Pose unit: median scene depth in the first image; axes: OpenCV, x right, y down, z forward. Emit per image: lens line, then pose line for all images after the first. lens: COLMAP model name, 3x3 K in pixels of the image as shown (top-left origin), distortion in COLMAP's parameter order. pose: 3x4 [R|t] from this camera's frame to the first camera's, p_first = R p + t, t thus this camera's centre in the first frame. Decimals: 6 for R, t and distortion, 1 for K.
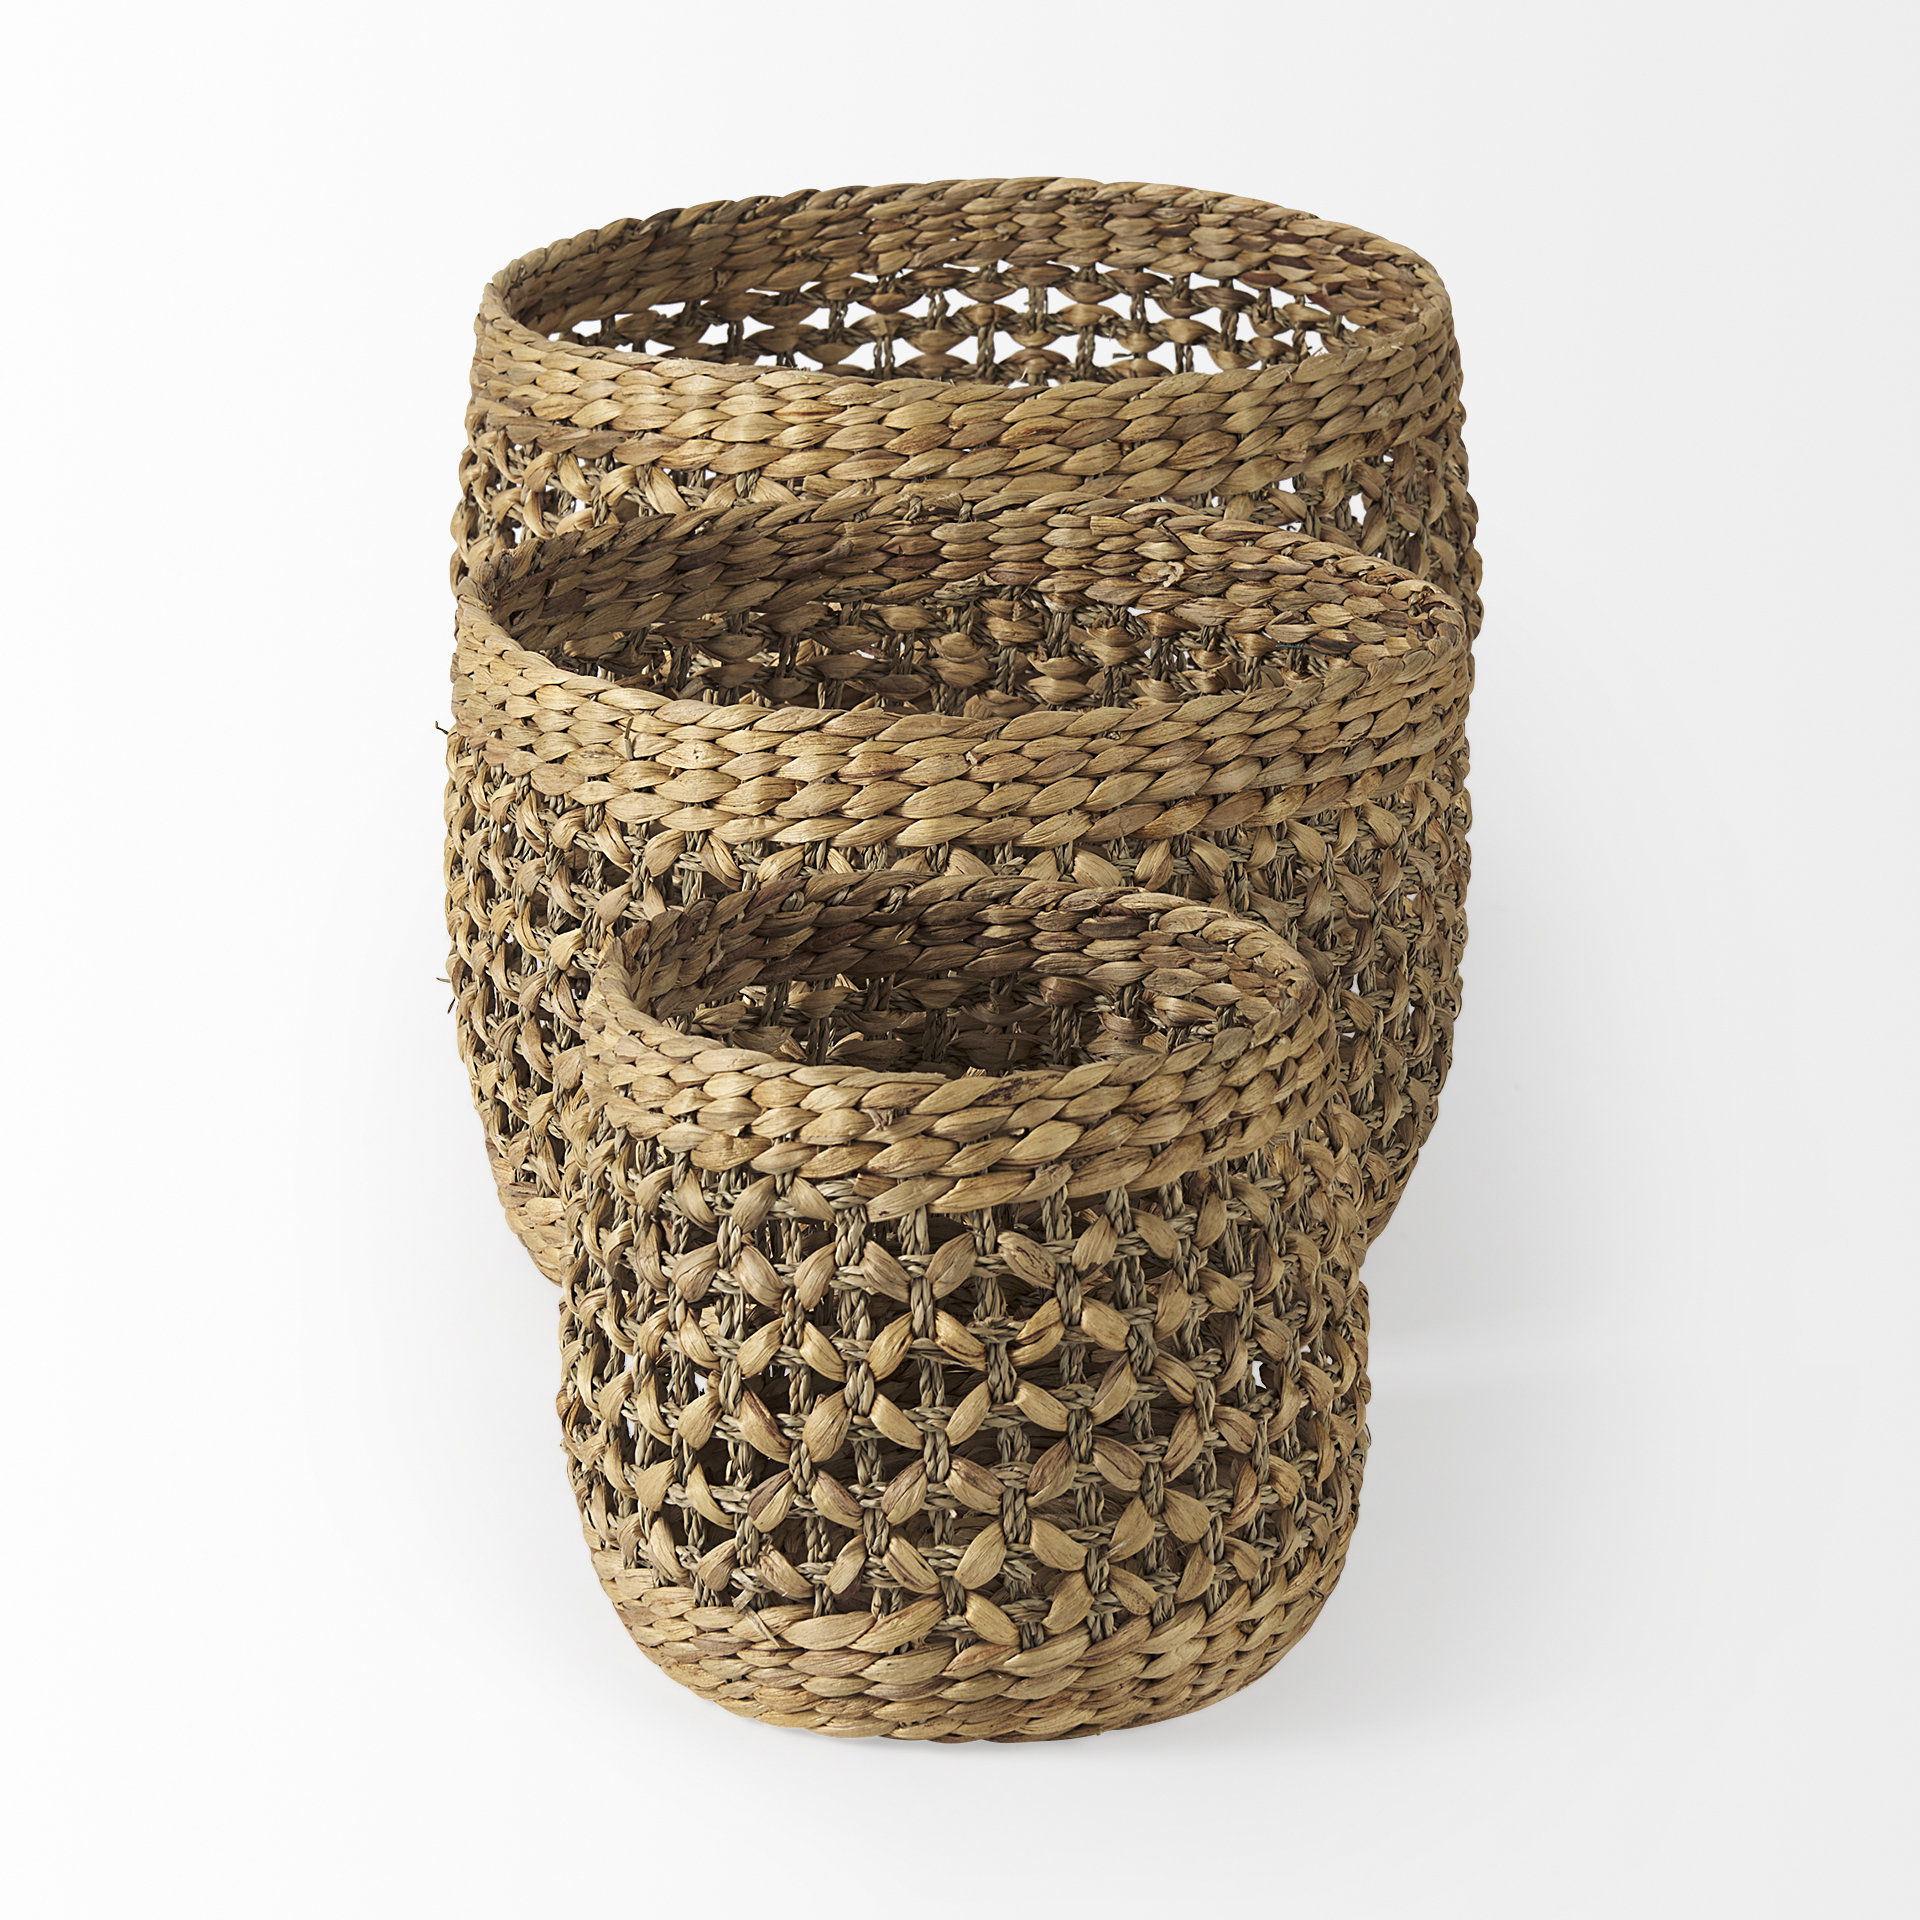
lens RADIAL K [[6345.9, 0, 960.0], [0, 6345.9, 960.0], [0, 0, 1]] dist [0.249312, -4.858088]
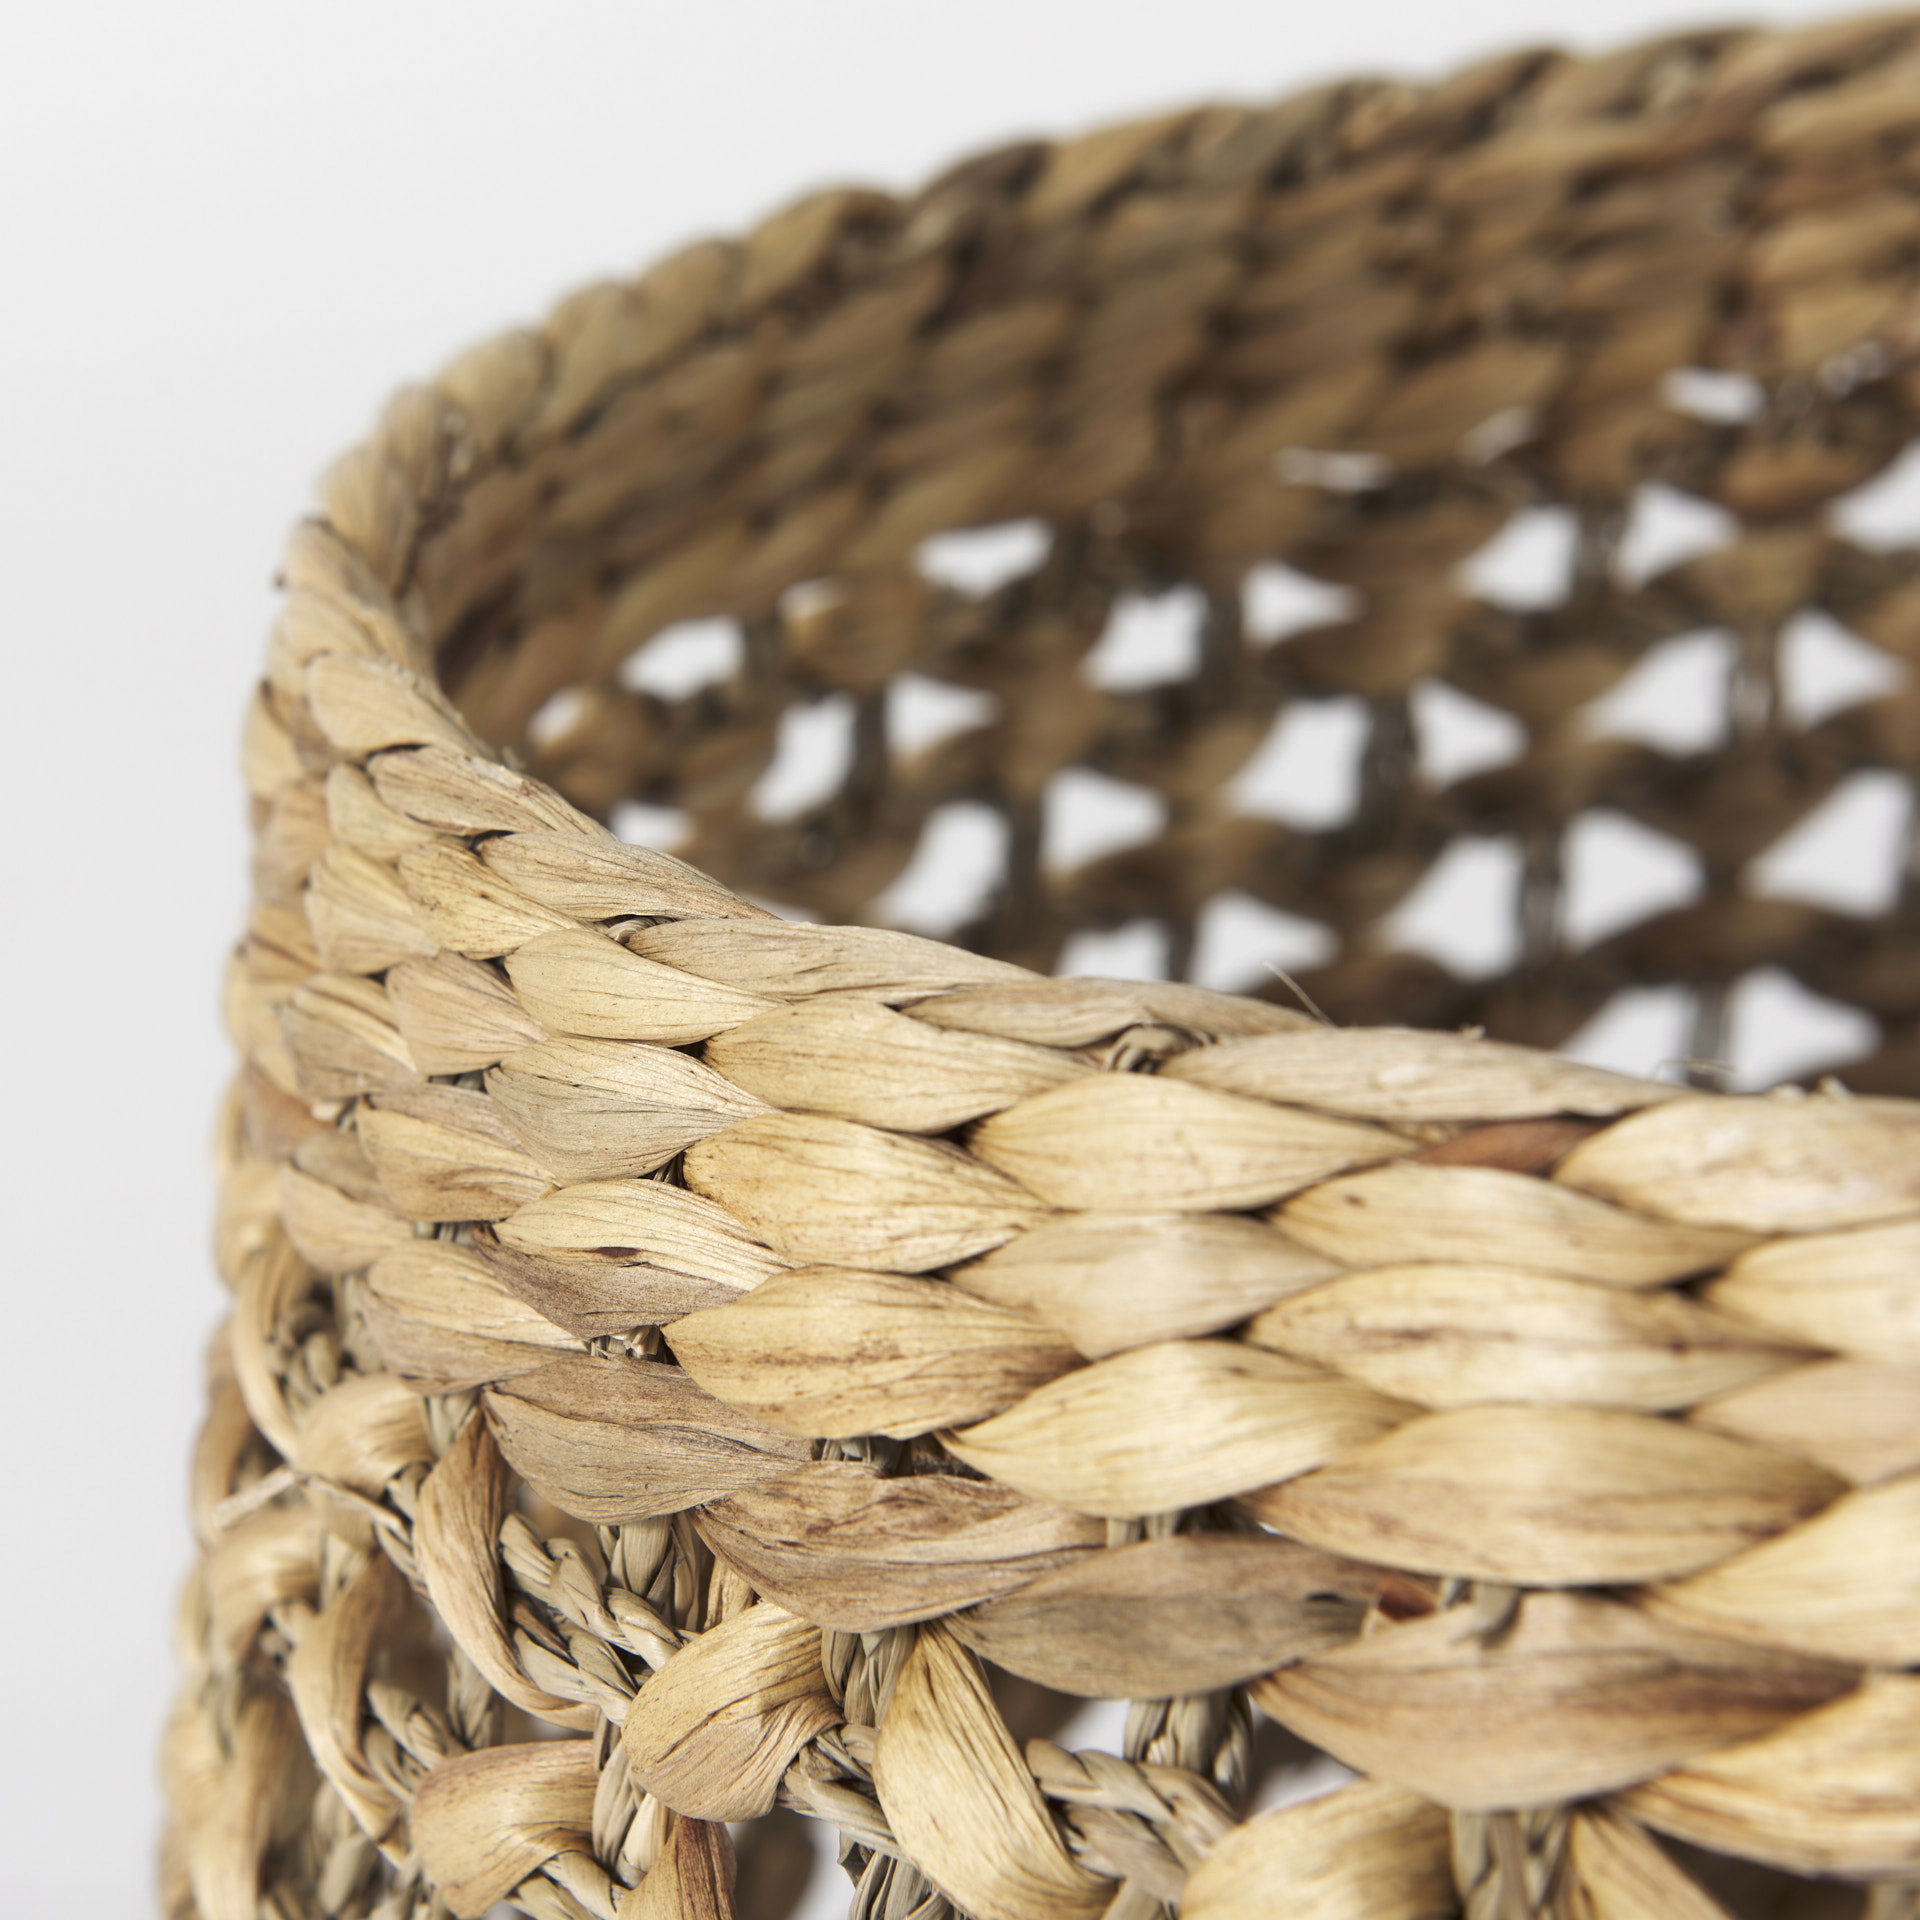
lens RADIAL K [[5932.1, 0, 802.5], [0, 5932.1, 959.7], [0, 0, 1]] dist [0.091001, 2.592913]
pose [[0.998364, -0.037362, 0.043278, -0.063740], [0.037153, 0.999294, 0.005626, -0.088313], [-0.043458, -0.004009, 0.999047, 0.771510]]
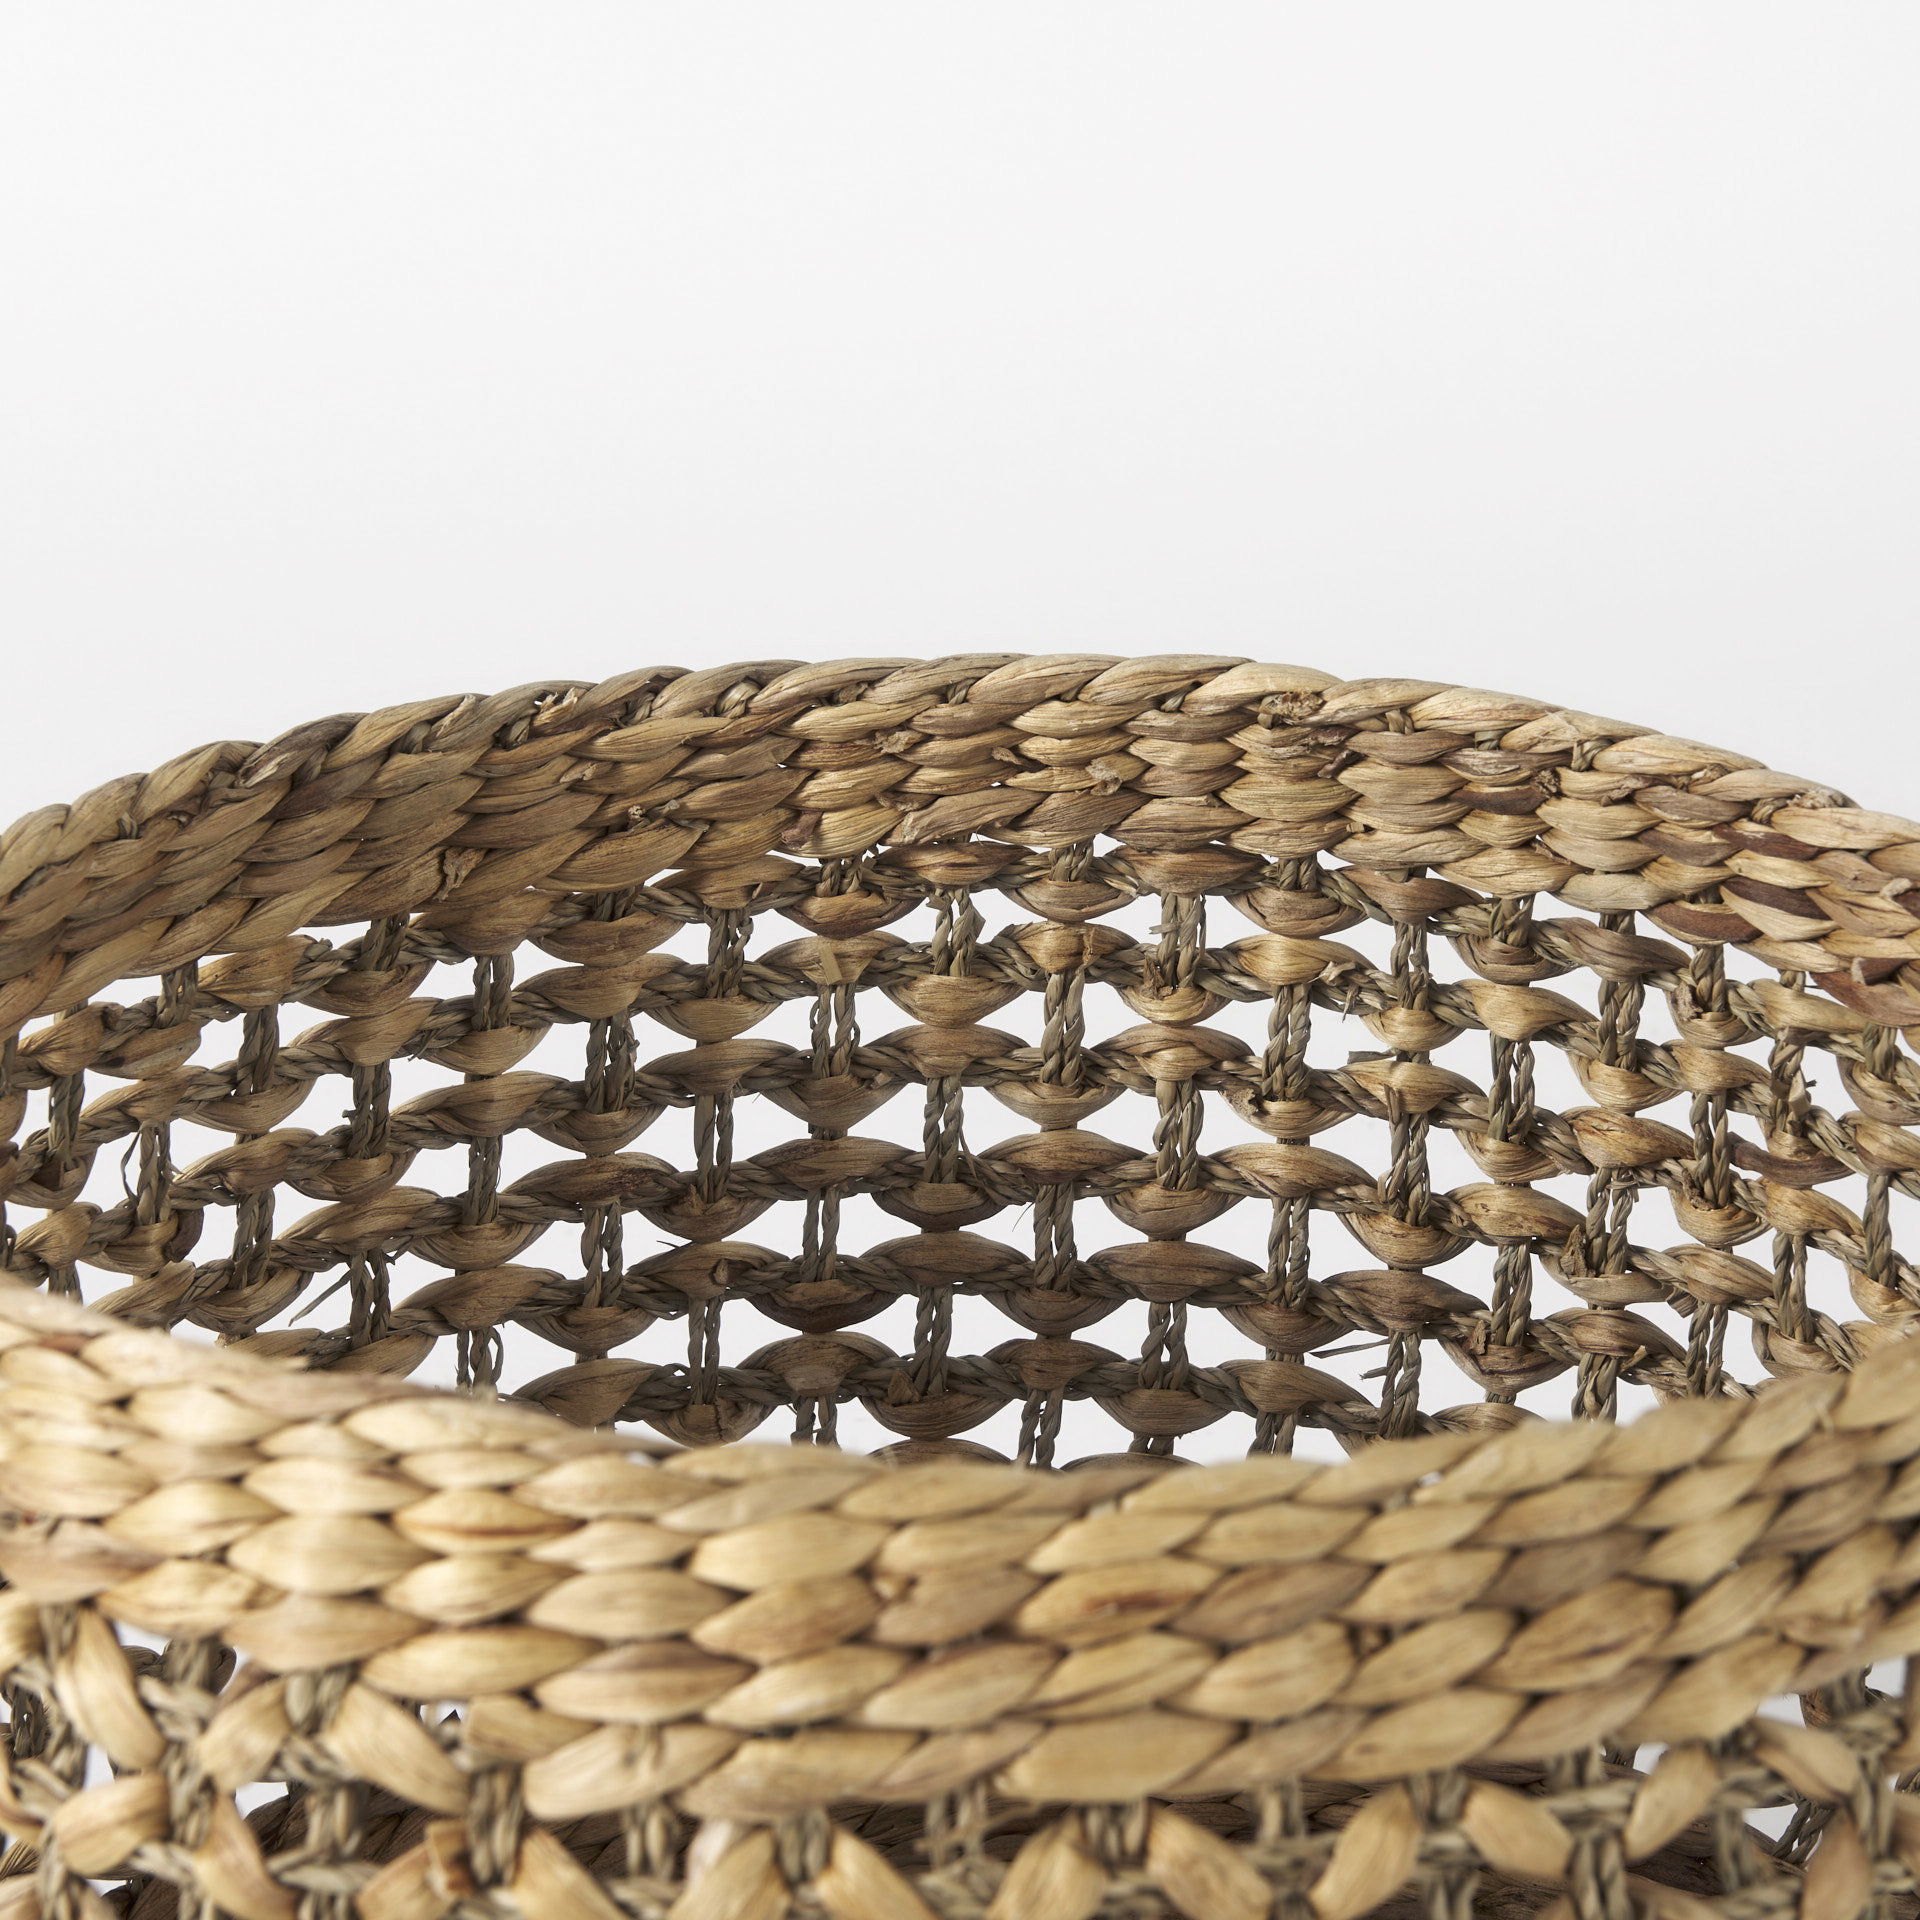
lens RADIAL K [[6345.9, 0, 960.0], [0, 6345.9, 960.0], [0, 0, 1]] dist [0.249312, -4.858088]
pose [[0.998853, 0.030025, -0.037301, 0.013469], [-0.029270, 0.999359, 0.020620, -0.111076], [0.037896, -0.019505, 0.999091, 0.566887]]
